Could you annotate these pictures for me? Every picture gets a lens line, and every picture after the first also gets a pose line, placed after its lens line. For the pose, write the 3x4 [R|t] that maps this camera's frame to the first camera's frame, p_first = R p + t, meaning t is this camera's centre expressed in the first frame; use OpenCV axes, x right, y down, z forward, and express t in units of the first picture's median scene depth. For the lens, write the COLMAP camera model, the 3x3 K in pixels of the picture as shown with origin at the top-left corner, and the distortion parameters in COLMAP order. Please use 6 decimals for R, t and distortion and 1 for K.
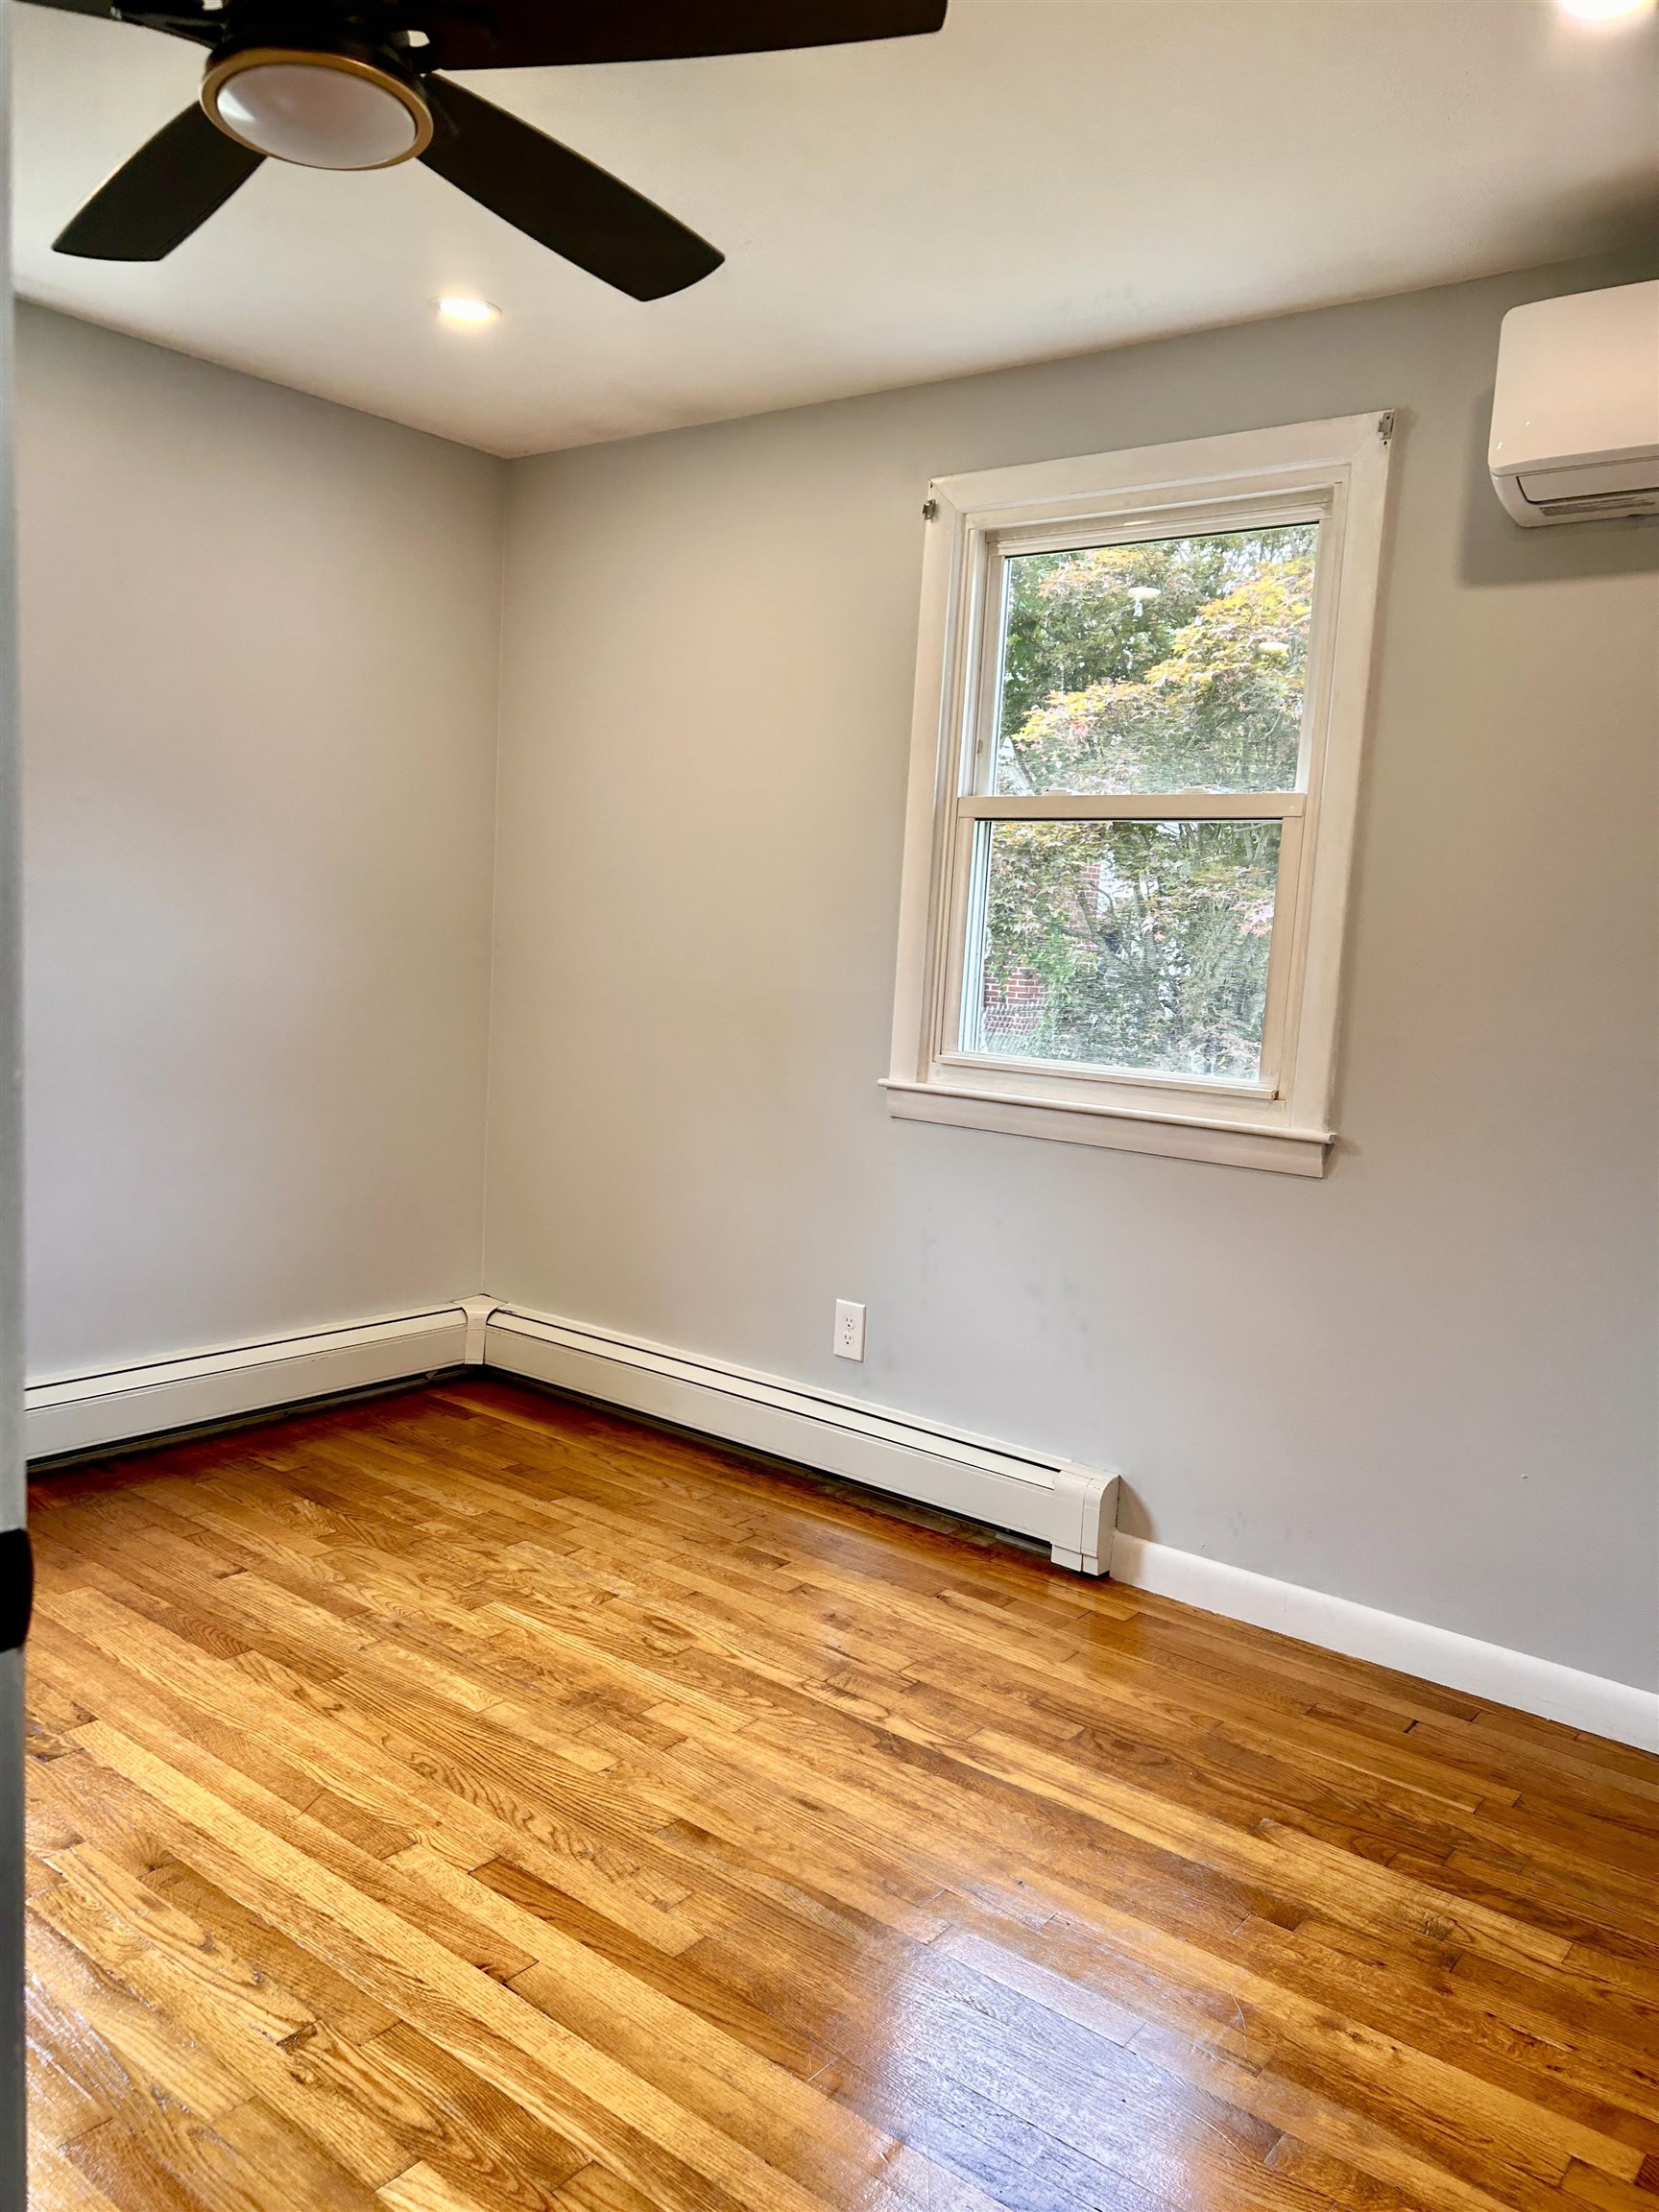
lens RADIAL K [[1636.9, 0, 829.4], [0, 1636.9, 1105.8], [0, 0, 1]] dist [0.057007, -0.039387]
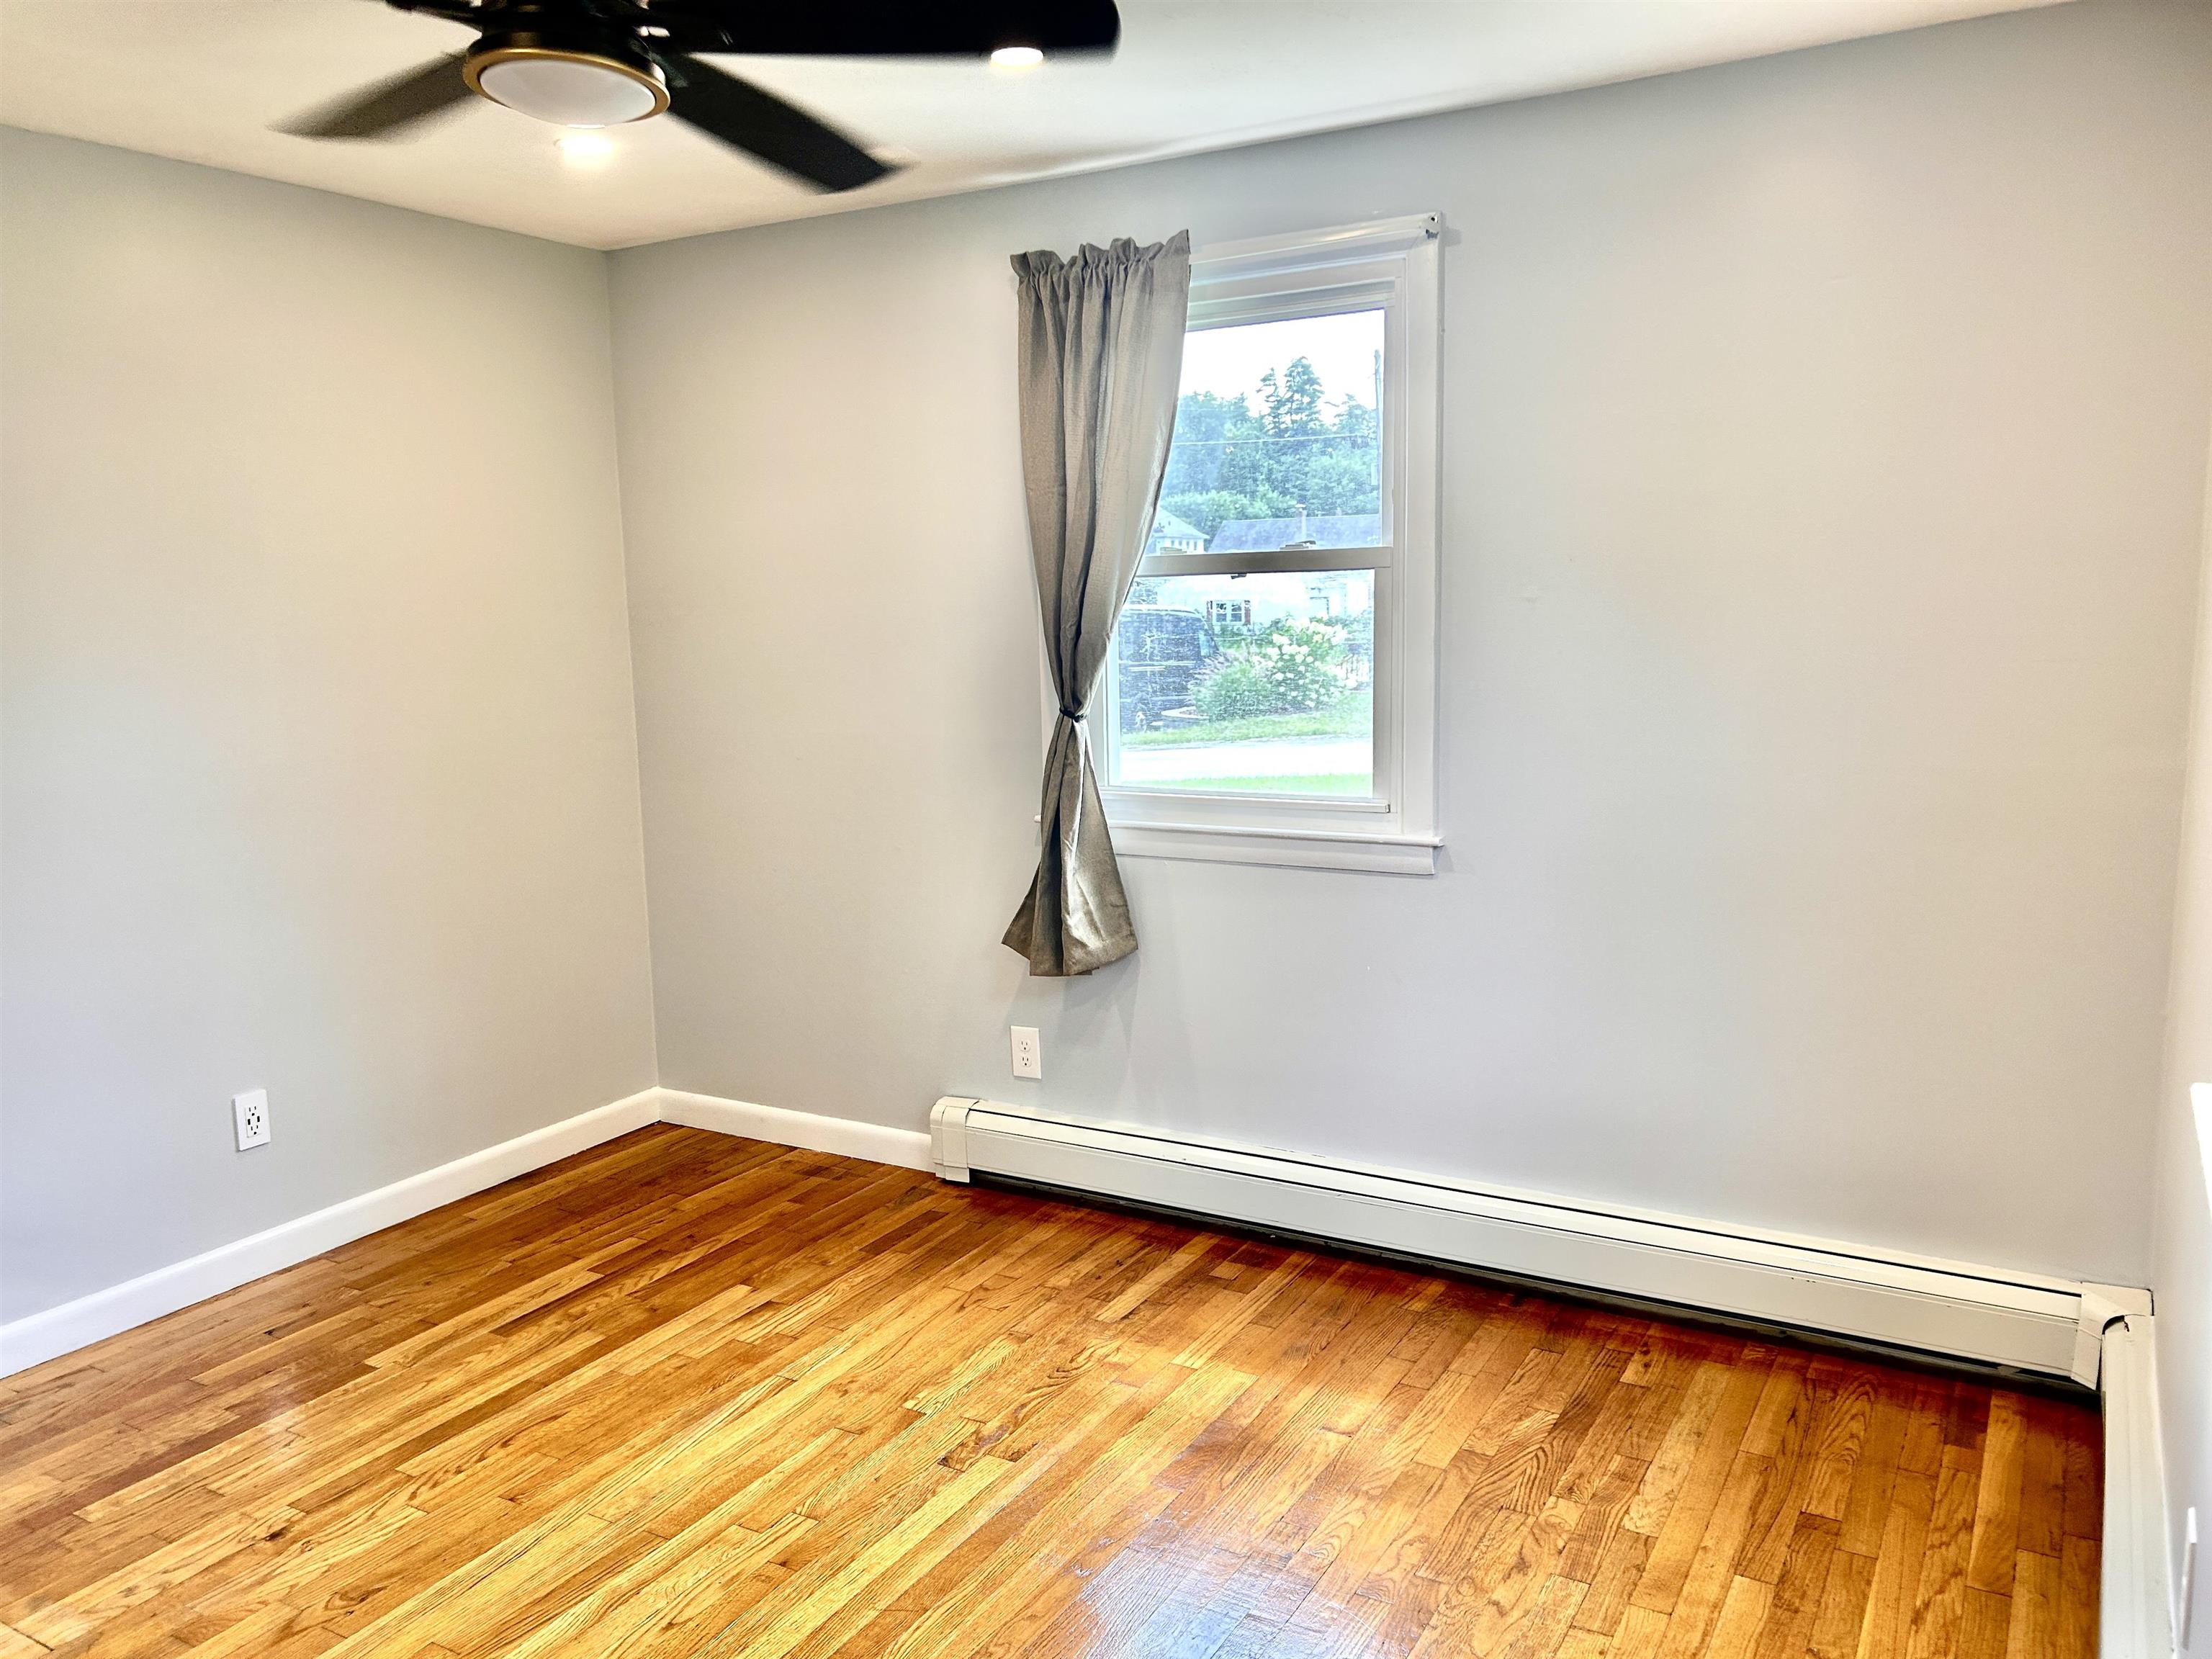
lens RADIAL K [[1636.9, 0, 1108.3], [0, 1636.9, 830.3], [0, 0, 1]] dist [0.057007, -0.039387]
pose [[0.138263, 0.080830, -0.987092, 0.465841], [-0.070132, 0.994961, 0.071651, -0.106729], [0.987909, 0.059320, 0.143235, 0.615916]]
